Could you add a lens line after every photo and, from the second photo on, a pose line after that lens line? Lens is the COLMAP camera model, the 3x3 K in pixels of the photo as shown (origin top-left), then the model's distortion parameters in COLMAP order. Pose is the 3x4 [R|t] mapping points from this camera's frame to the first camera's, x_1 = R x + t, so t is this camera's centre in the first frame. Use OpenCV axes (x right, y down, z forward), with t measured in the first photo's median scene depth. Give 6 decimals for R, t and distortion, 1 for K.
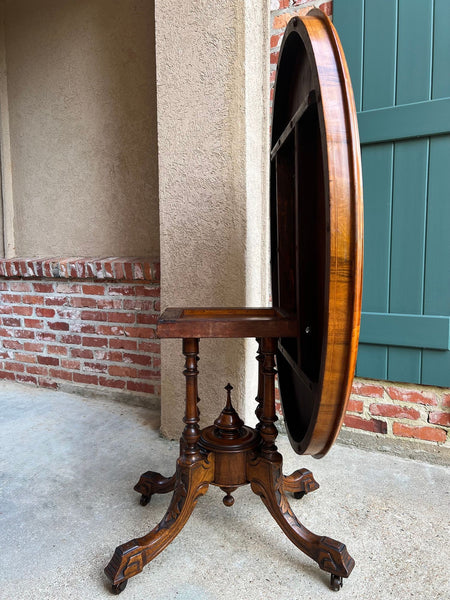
lens RADIAL K [[458.0, 0, 229.9], [0, 458.0, 297.2], [0, 0, 1]] dist [0.040437, -0.050490]
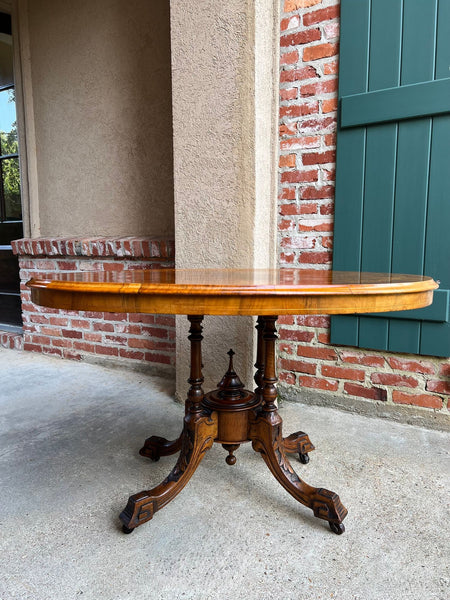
lens RADIAL K [[458.0, 0, 226.7], [0, 458.0, 301.9], [0, 0, 1]] dist [0.040437, -0.050490]
pose [[0.998837, 0.006857, -0.047722, 0.018801], [-0.004909, 0.999154, 0.040822, 0.023341], [0.047962, -0.040540, 0.998026, -0.059725]]
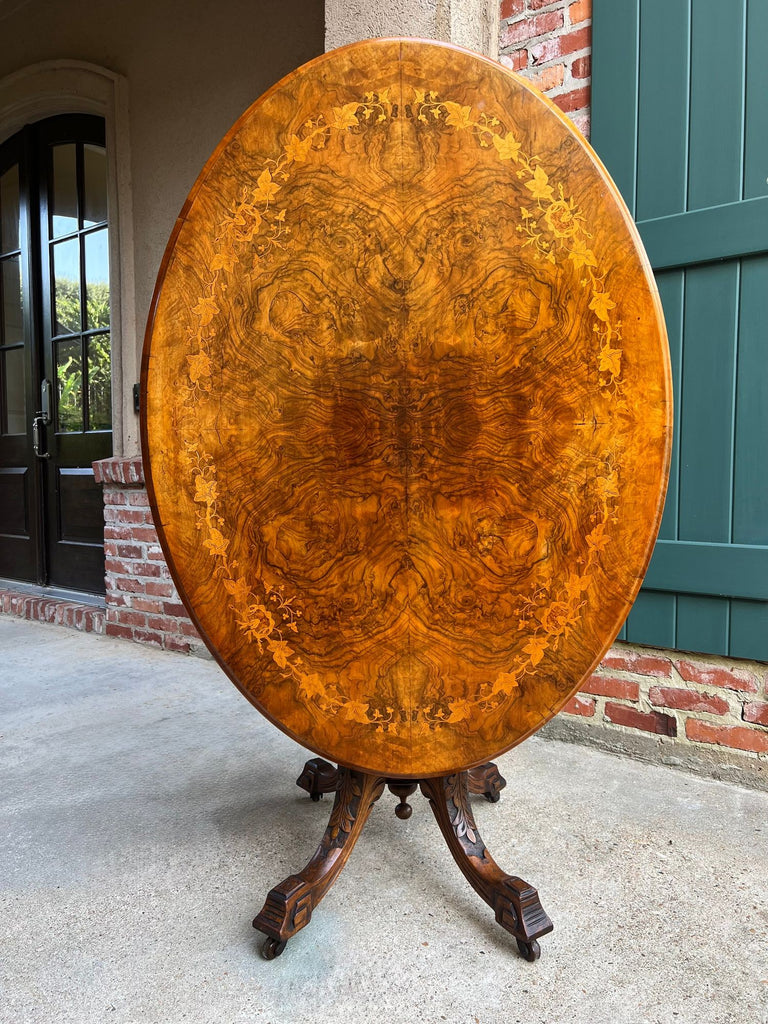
lens RADIAL K [[781.7, 0, 385.8], [0, 781.7, 512.1], [0, 0, 1]] dist [0.040437, -0.050490]
pose [[0.986910, 0.012768, -0.160766, 0.107164], [-0.016969, 0.999549, -0.024786, 0.024667], [0.160377, 0.027189, 0.986681, -0.097922]]
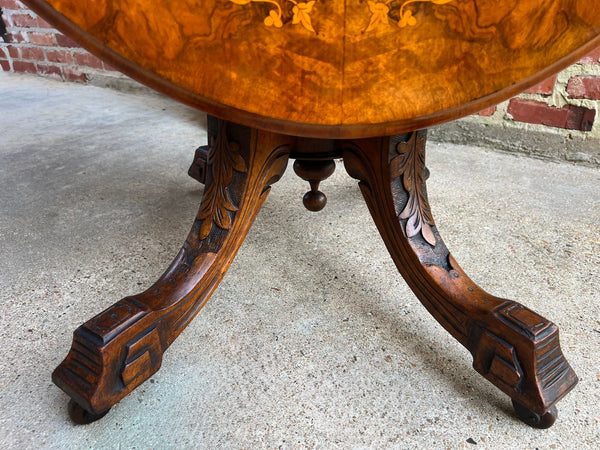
lens RADIAL K [[458.0, 0, 301.1], [0, 458.0, 227.1], [0, 0, 1]] dist [0.040437, -0.050490]
pose [[0.996665, 0.048289, -0.065773, 0.023748], [-0.021446, 0.932769, 0.359837, 0.184176], [0.078727, -0.357226, 0.930694, 0.349144]]
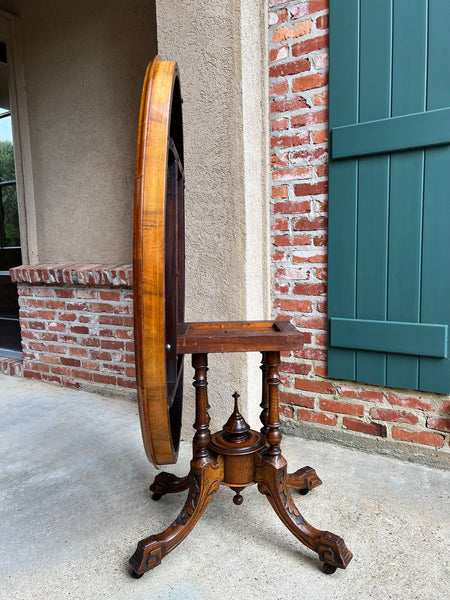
lens RADIAL K [[458.0, 0, 227.8], [0, 458.0, 297.7], [0, 0, 1]] dist [0.040437, -0.050490]
pose [[0.997558, -0.013020, -0.068614, 0.053998], [0.014800, 0.999565, 0.025496, -0.041495], [0.068252, -0.026449, 0.997317, -0.037584]]
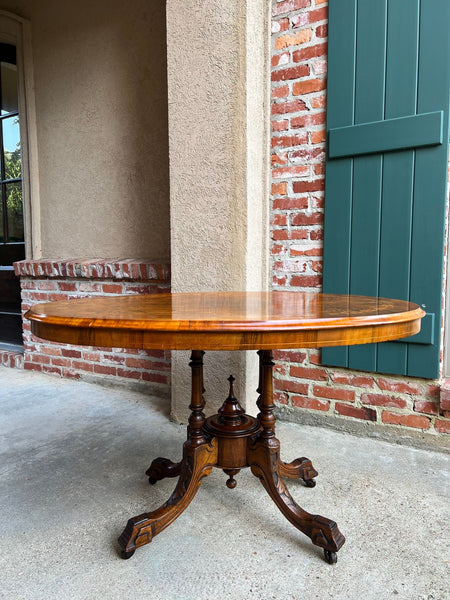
lens RADIAL K [[458.0, 0, 226.0], [0, 458.0, 301.3], [0, 0, 1]] dist [0.040437, -0.050490]
pose [[0.998623, 0.005071, -0.052221, 0.036428], [-0.004756, 0.999970, 0.006150, 0.007278], [0.052250, -0.005893, 0.998617, -0.091049]]
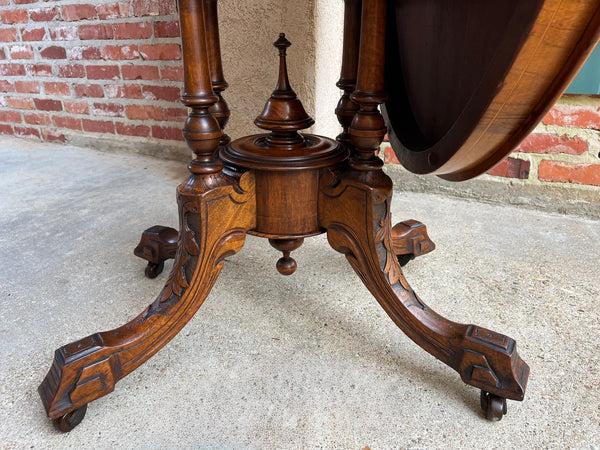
lens RADIAL K [[458.0, 0, 298.0], [0, 458.0, 226.0], [0, 0, 1]] dist [0.040437, -0.050490]
pose [[0.999970, -0.007773, -0.000264, 0.007348], [0.007517, 0.957249, 0.289169, 0.146445], [-0.001995, -0.289162, 0.957278, 0.301204]]
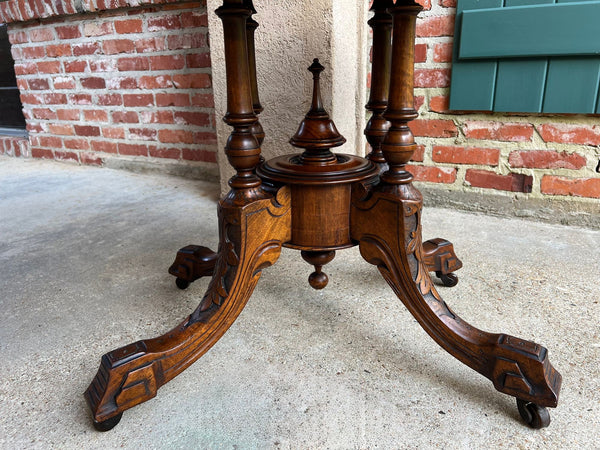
lens RADIAL K [[458.0, 0, 305.3], [0, 458.0, 230.0], [0, 0, 1]] dist [0.040437, -0.050490]
pose [[0.999472, -0.006845, -0.031767, 0.011565], [0.014199, 0.971303, 0.237422, 0.156699], [0.029231, -0.237747, 0.970887, 0.247939]]
